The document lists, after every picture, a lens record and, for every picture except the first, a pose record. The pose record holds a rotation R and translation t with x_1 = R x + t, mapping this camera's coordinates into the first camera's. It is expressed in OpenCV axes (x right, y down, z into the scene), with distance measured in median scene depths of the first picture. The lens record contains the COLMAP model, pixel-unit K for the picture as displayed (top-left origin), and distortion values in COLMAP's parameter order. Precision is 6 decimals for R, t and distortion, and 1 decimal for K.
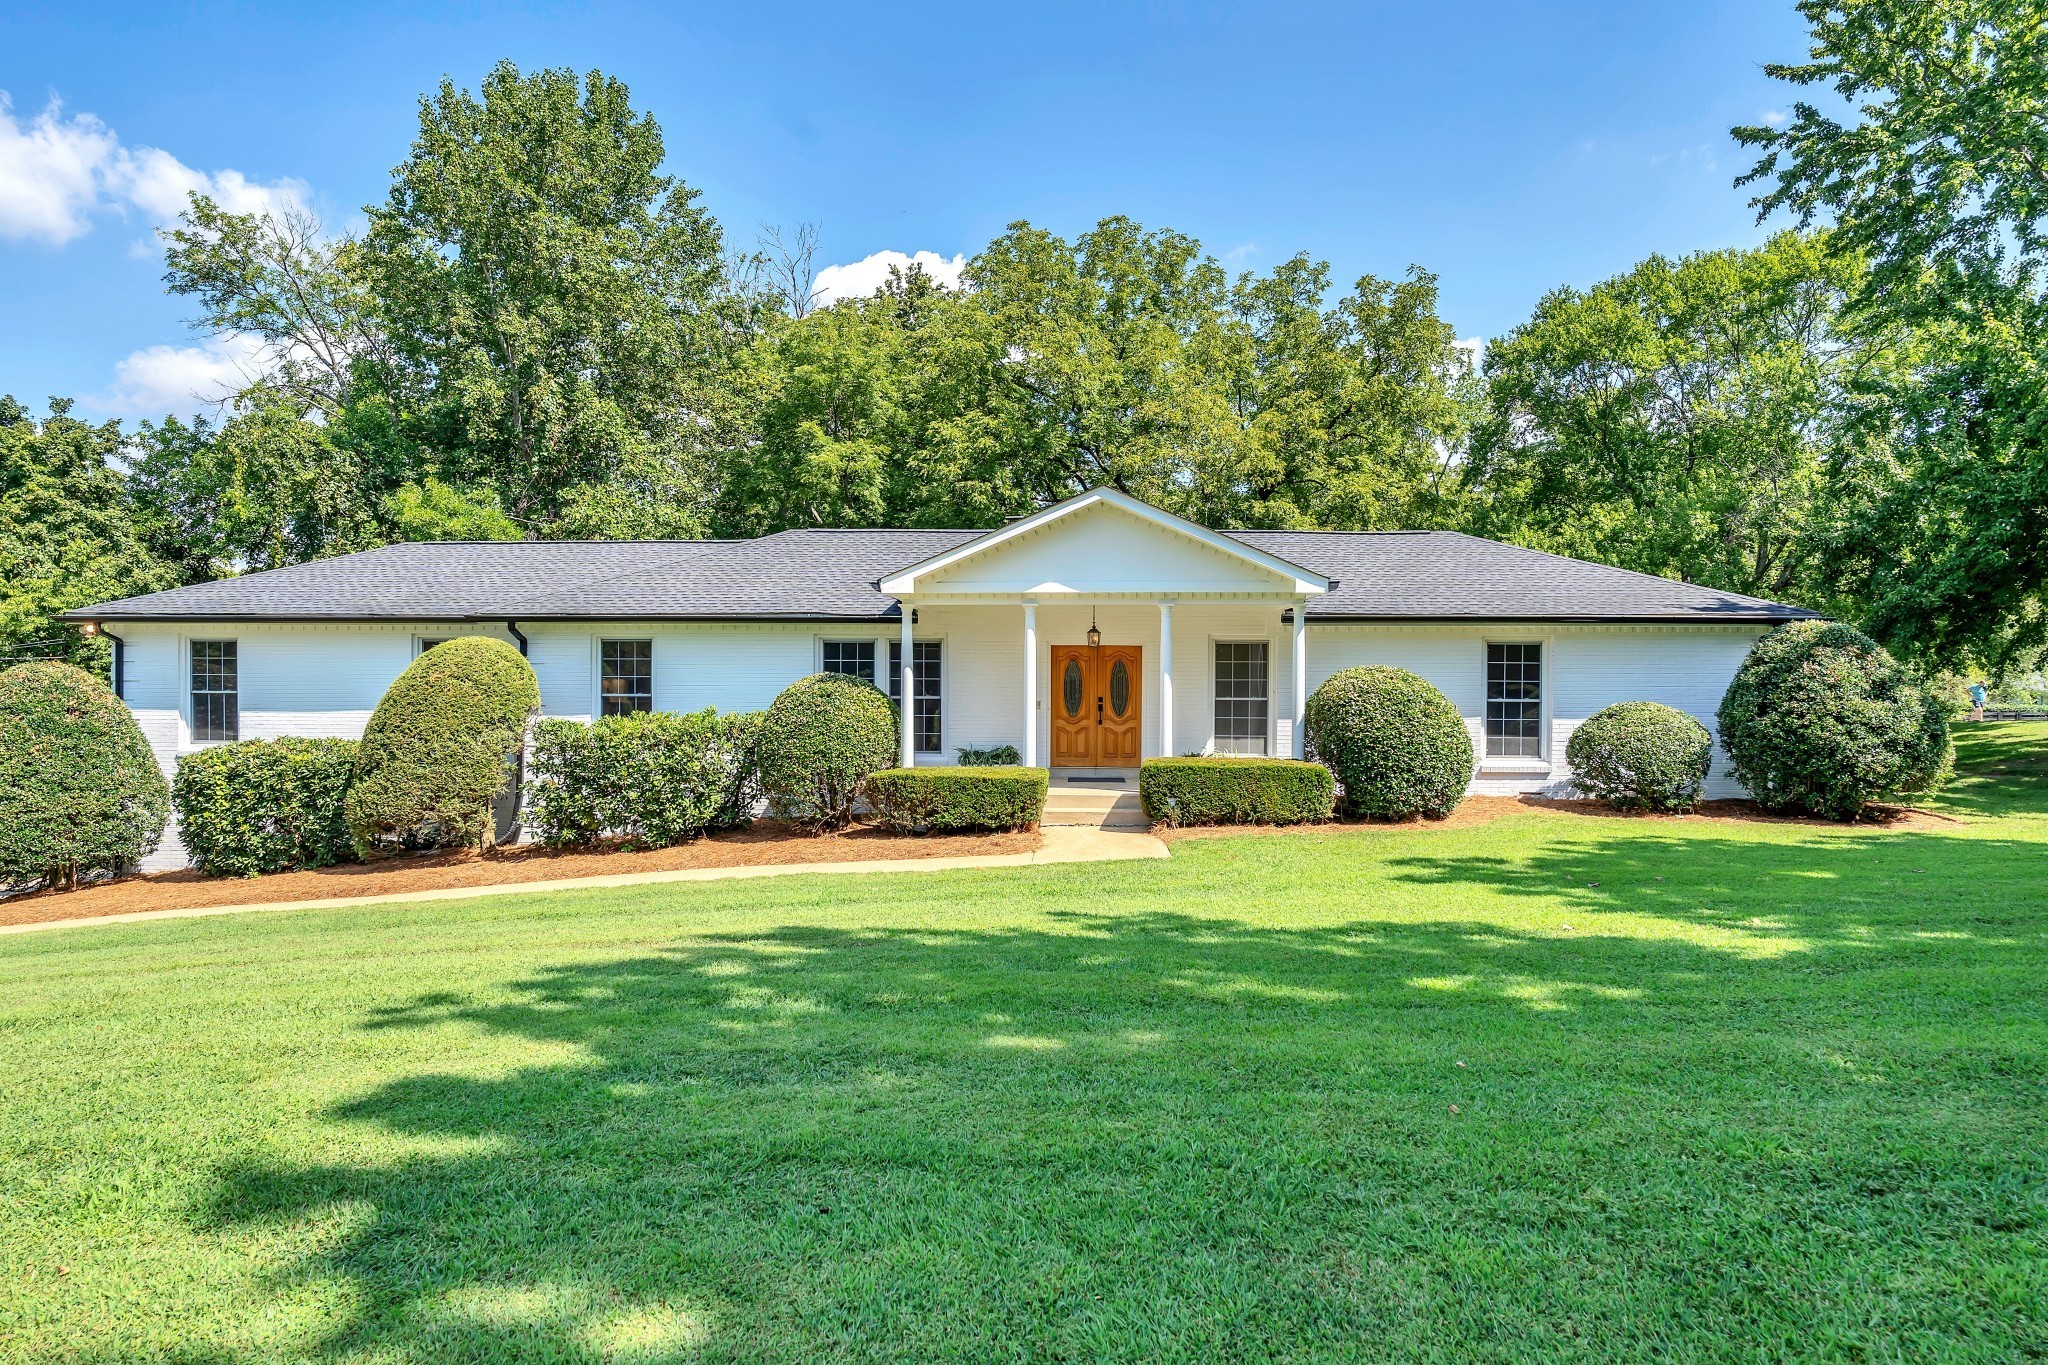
lens RADIAL K [[1130.0, 0, 1028.1], [0, 1130.0, 679.1], [0, 0, 1]] dist [-0.003231, 0.011472]
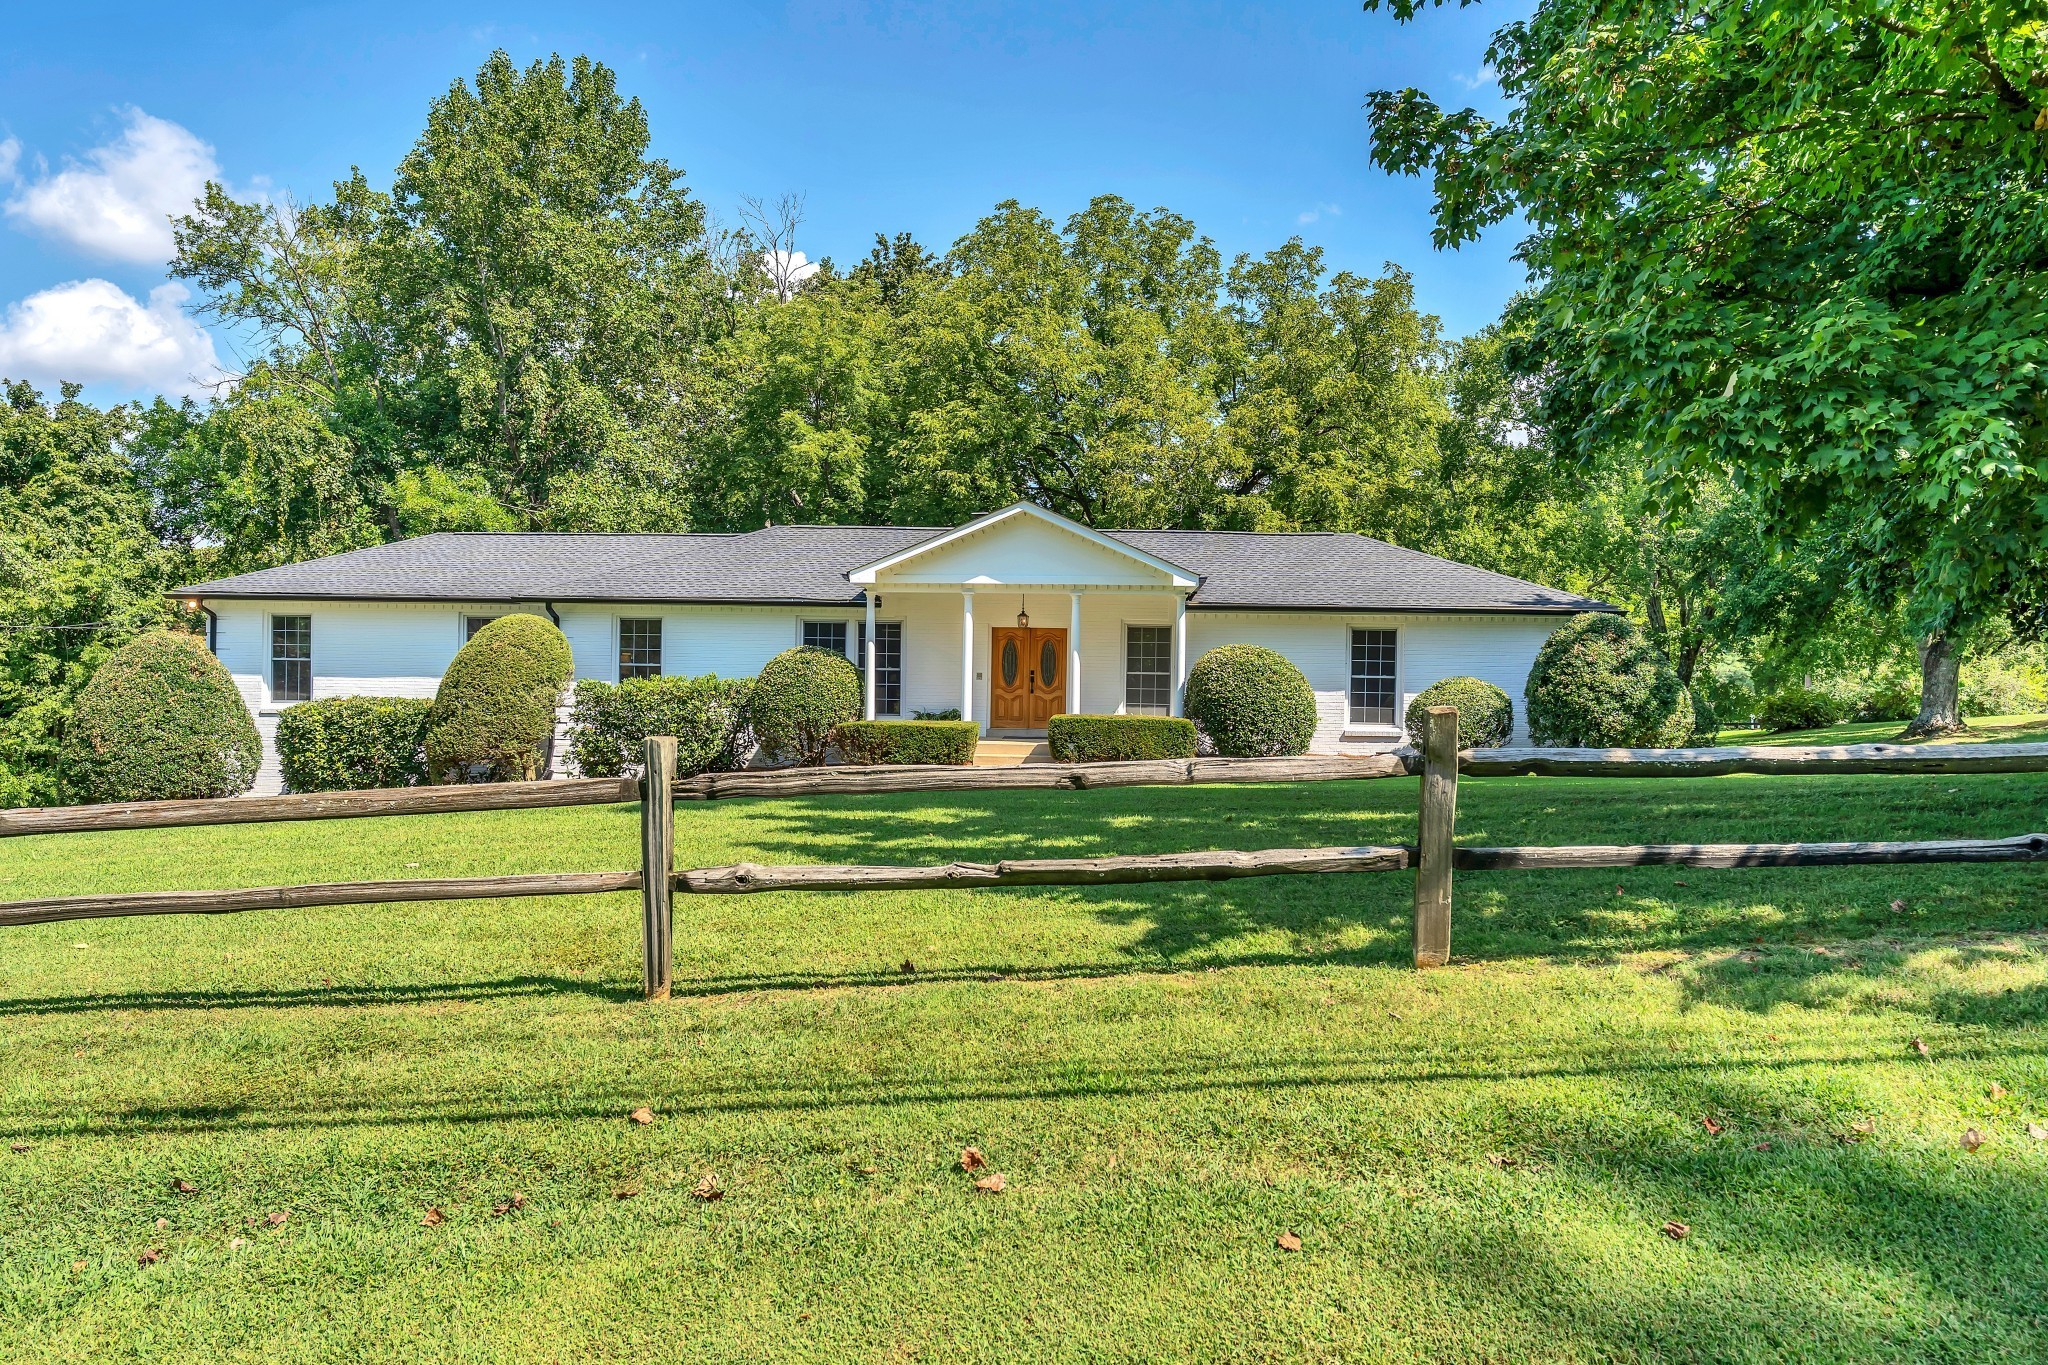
lens RADIAL K [[1419.5, 0, 1026.6], [0, 1419.5, 685.7], [0, 0, 1]] dist [0.007438, -0.001481]
pose [[0.999706, 0.012553, -0.020755, 0.049980], [-0.012618, 0.999916, -0.003042, 0.020530], [0.020715, 0.003303, 0.999780, -0.286788]]
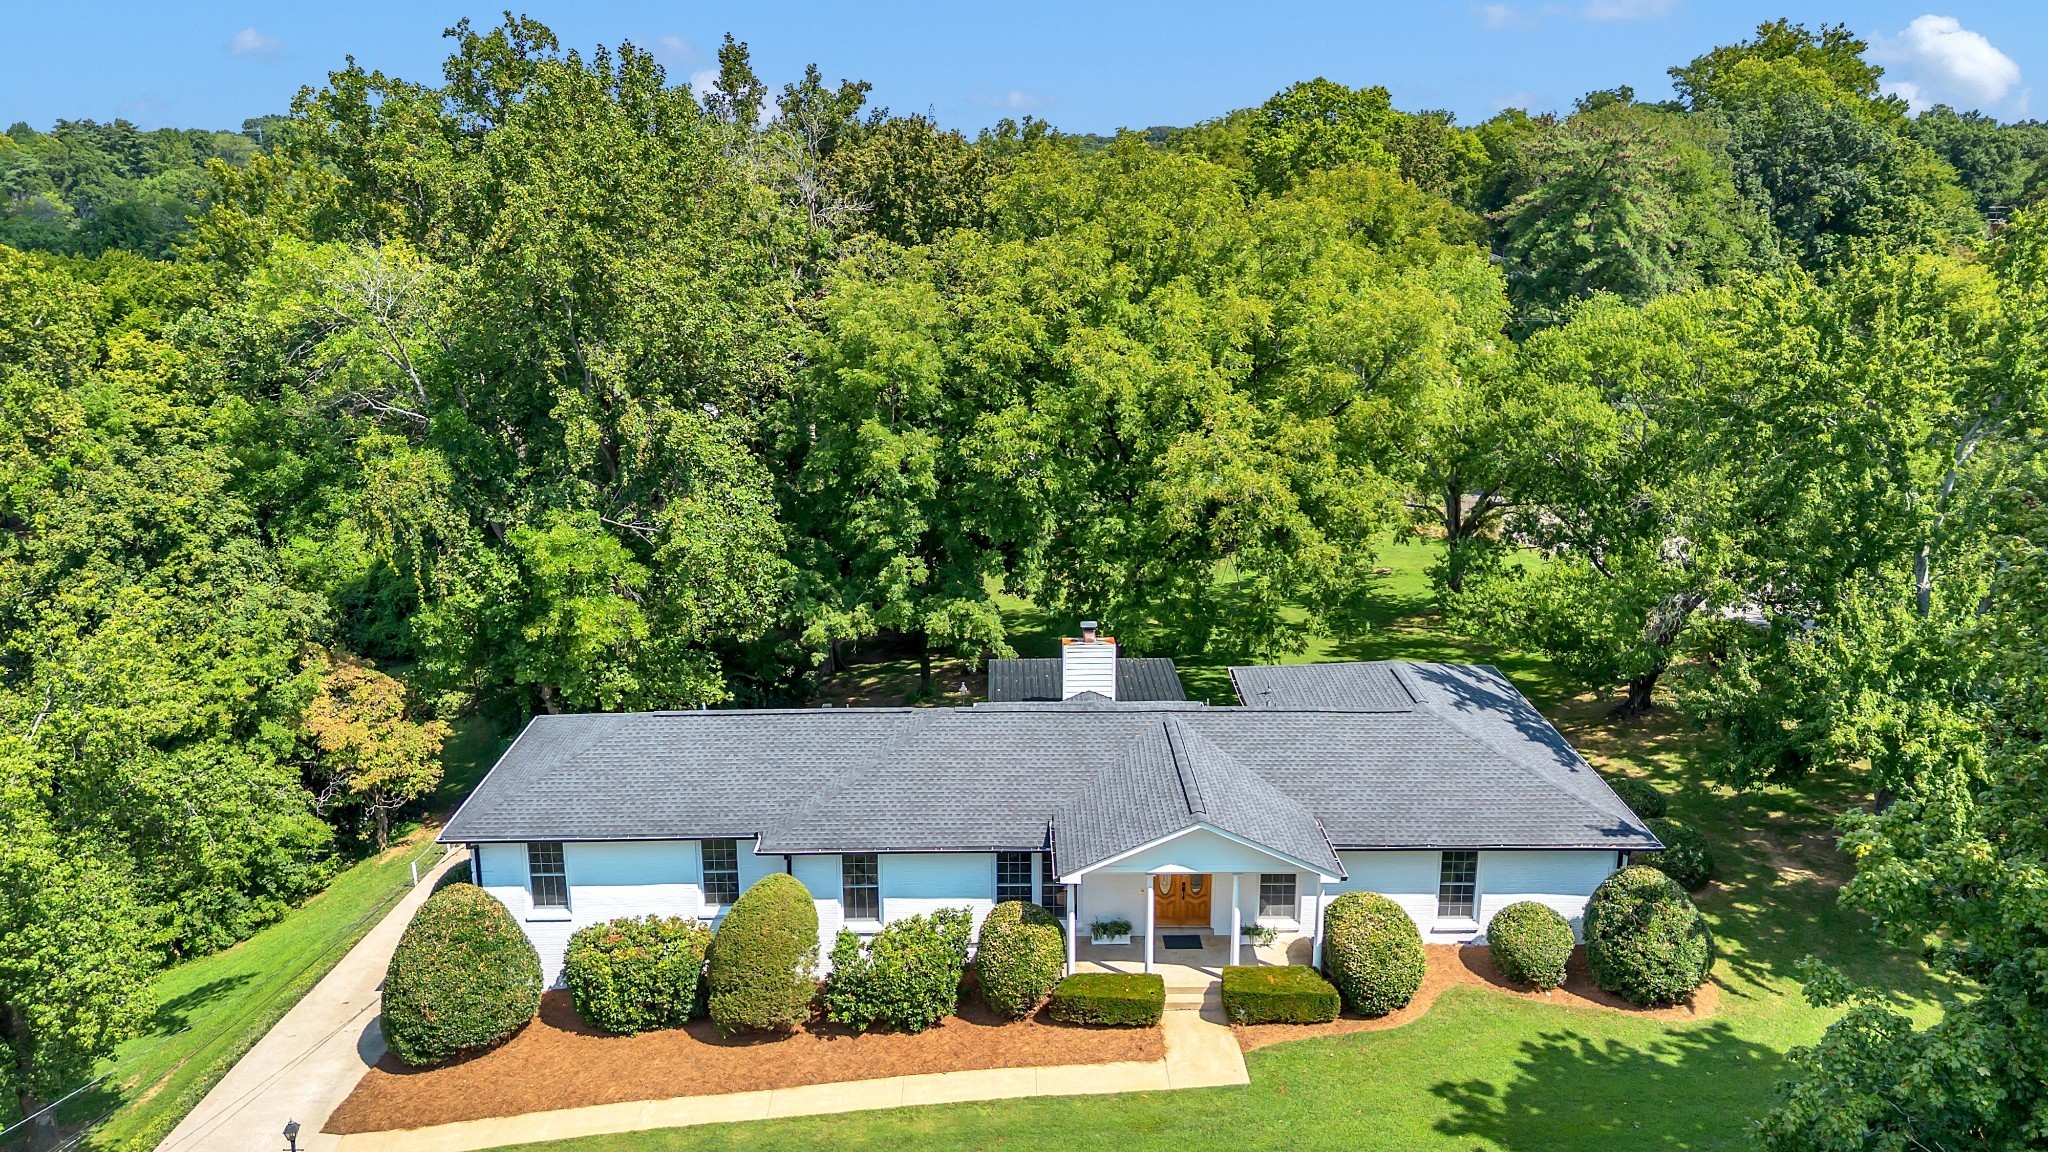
lens RADIAL K [[1391.5, 0, 1022.0], [0, 1391.5, 523.1], [0, 0, 1]] dist [0.079905, -0.071403]
pose [[0.998236, -0.021080, 0.055494, -0.135093], [0.007218, 0.970993, 0.238998, -0.495571], [-0.058922, -0.238176, 0.969433, -0.369996]]
